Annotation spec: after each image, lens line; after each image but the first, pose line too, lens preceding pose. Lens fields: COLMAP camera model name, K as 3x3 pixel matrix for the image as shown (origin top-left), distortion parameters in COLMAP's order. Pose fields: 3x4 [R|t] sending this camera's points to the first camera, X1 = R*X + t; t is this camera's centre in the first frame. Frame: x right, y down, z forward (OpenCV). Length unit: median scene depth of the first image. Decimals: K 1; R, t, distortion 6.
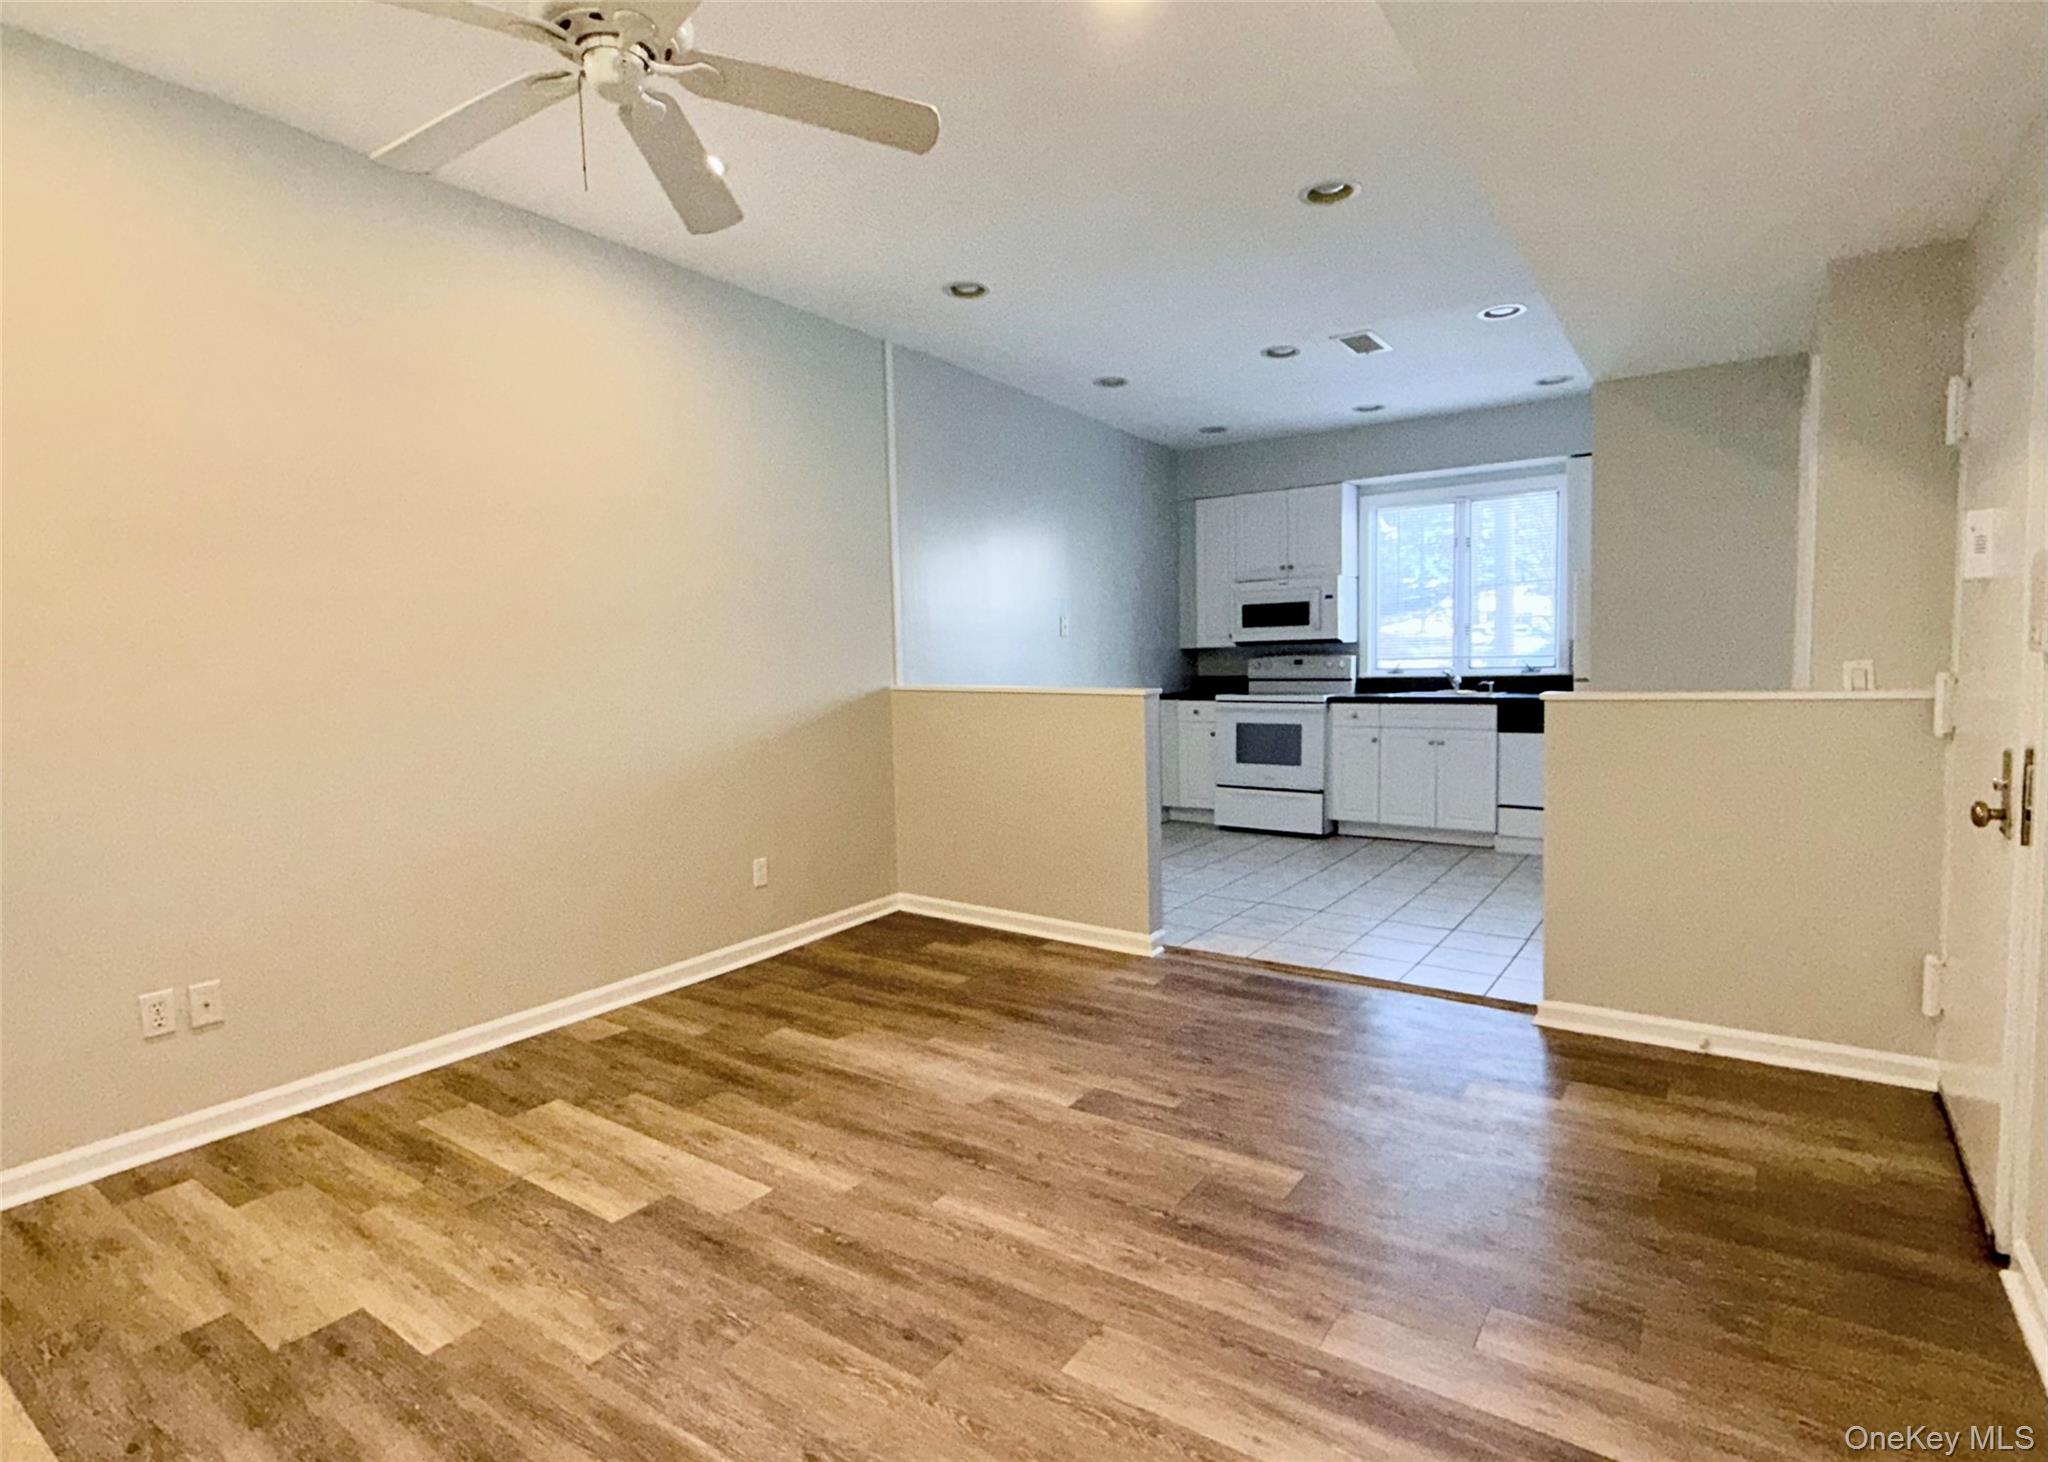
lens RADIAL K [[1040.5, 0, 1024.0], [0, 1040.5, 731.0], [0, 0, 1]] dist [0.003258, 0.000597]
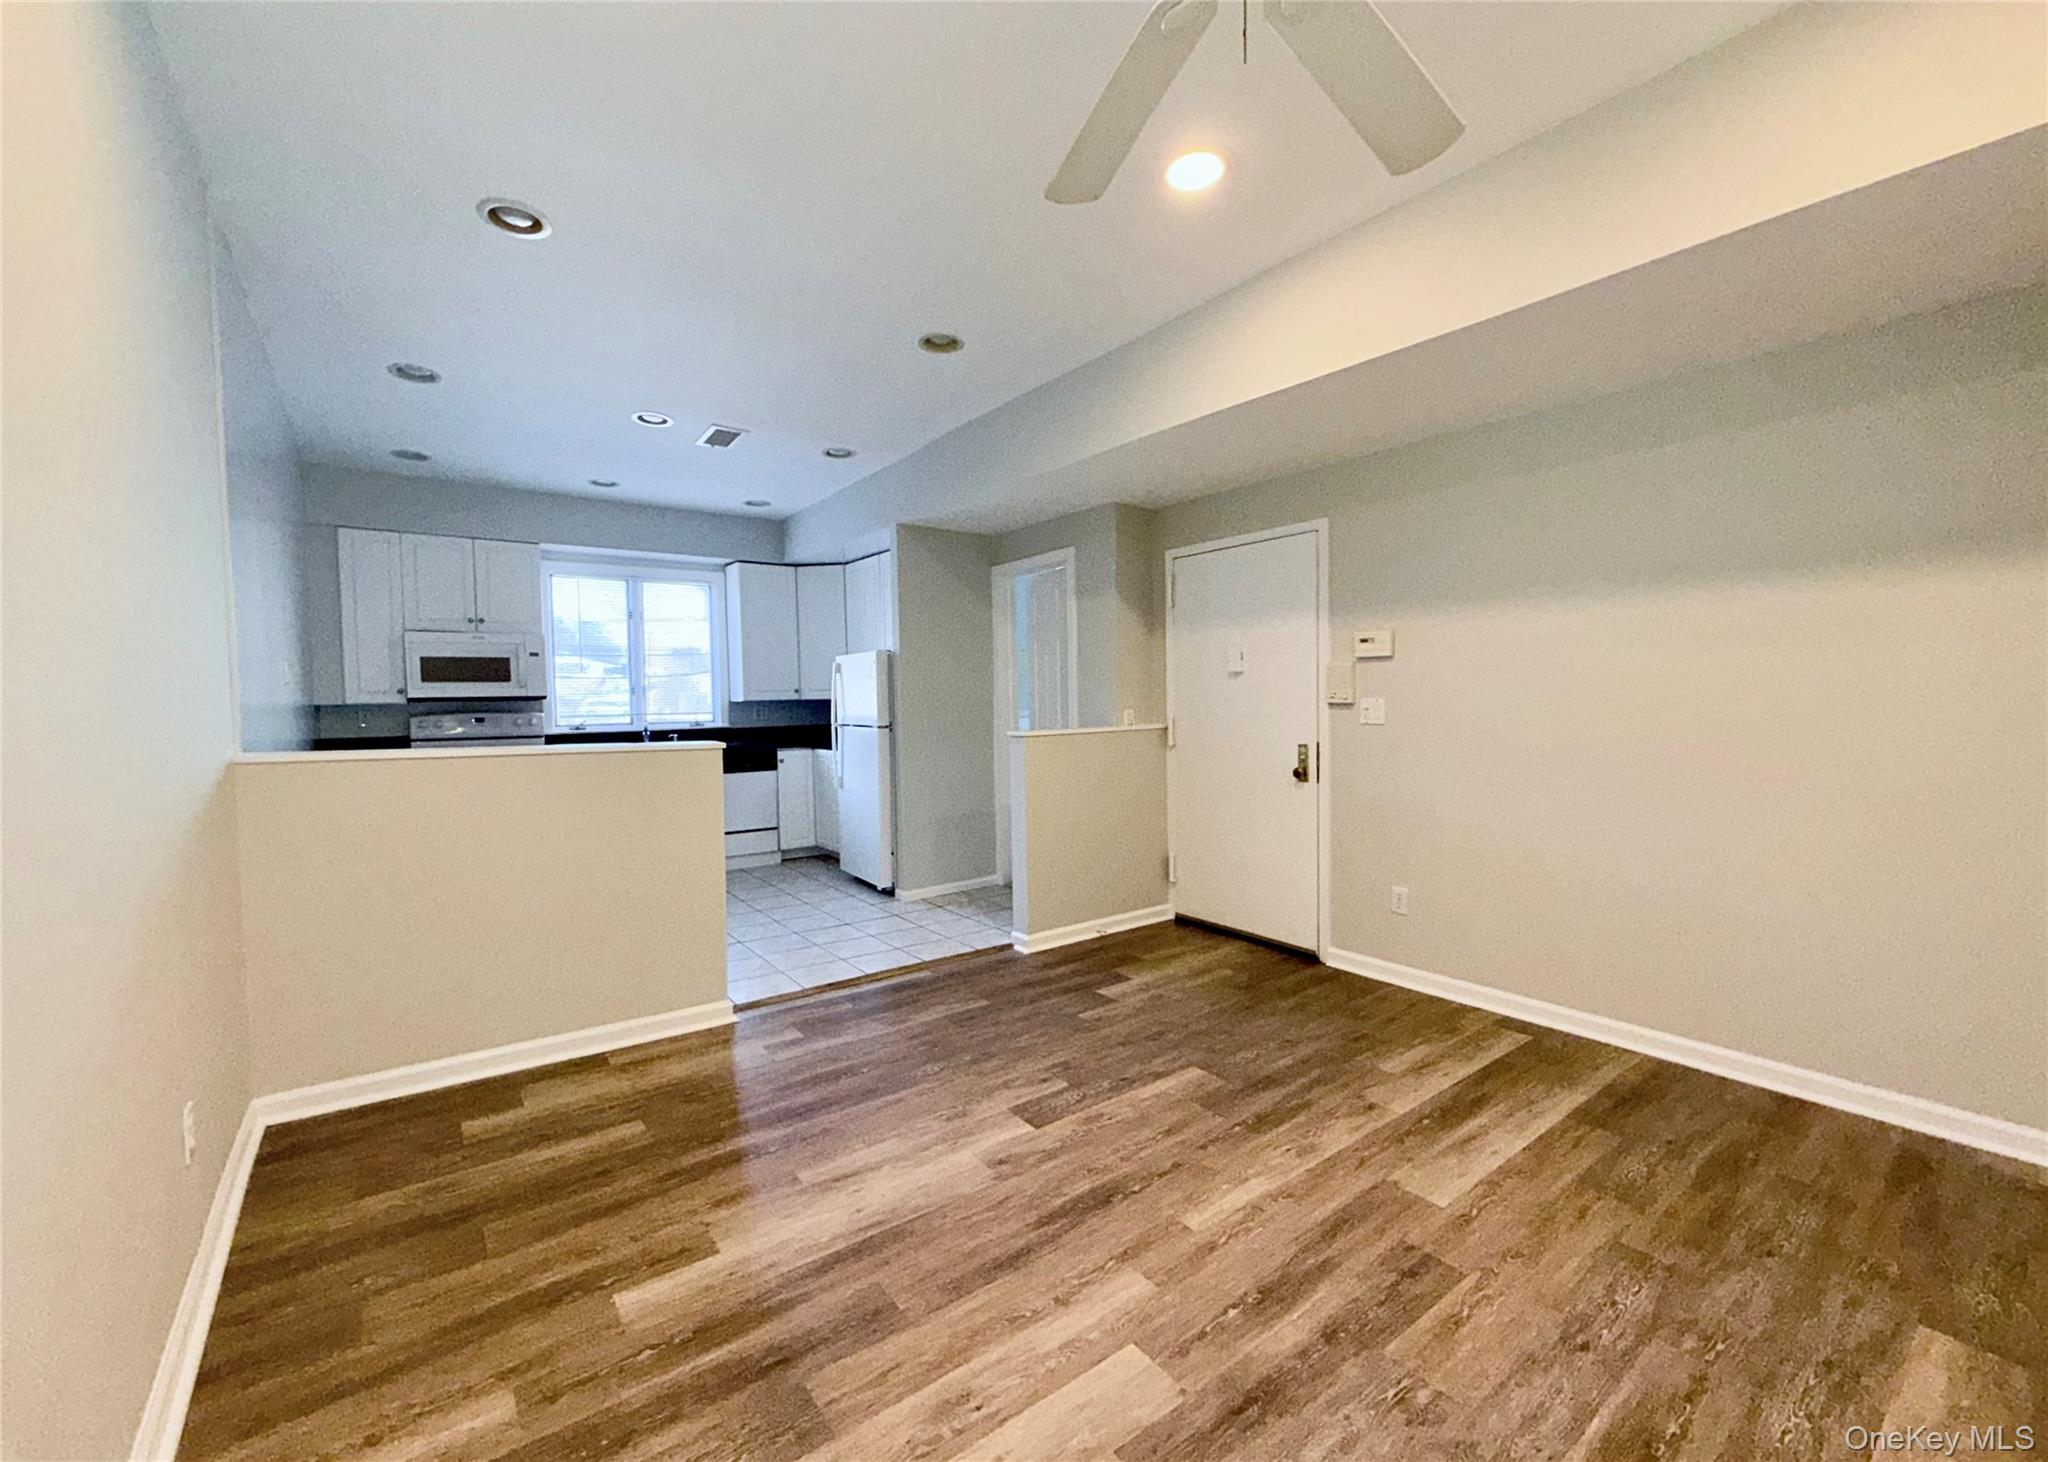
lens RADIAL K [[829.7, 0, 1024.0], [0, 829.7, 731.0], [0, 0, 1]] dist [0.001680, 0.000091]
pose [[0.316987, -0.019106, 0.948237, -0.608144], [0.075575, 0.997127, -0.005173, -0.029451], [-0.945414, 0.073303, 0.317520, 0.581076]]
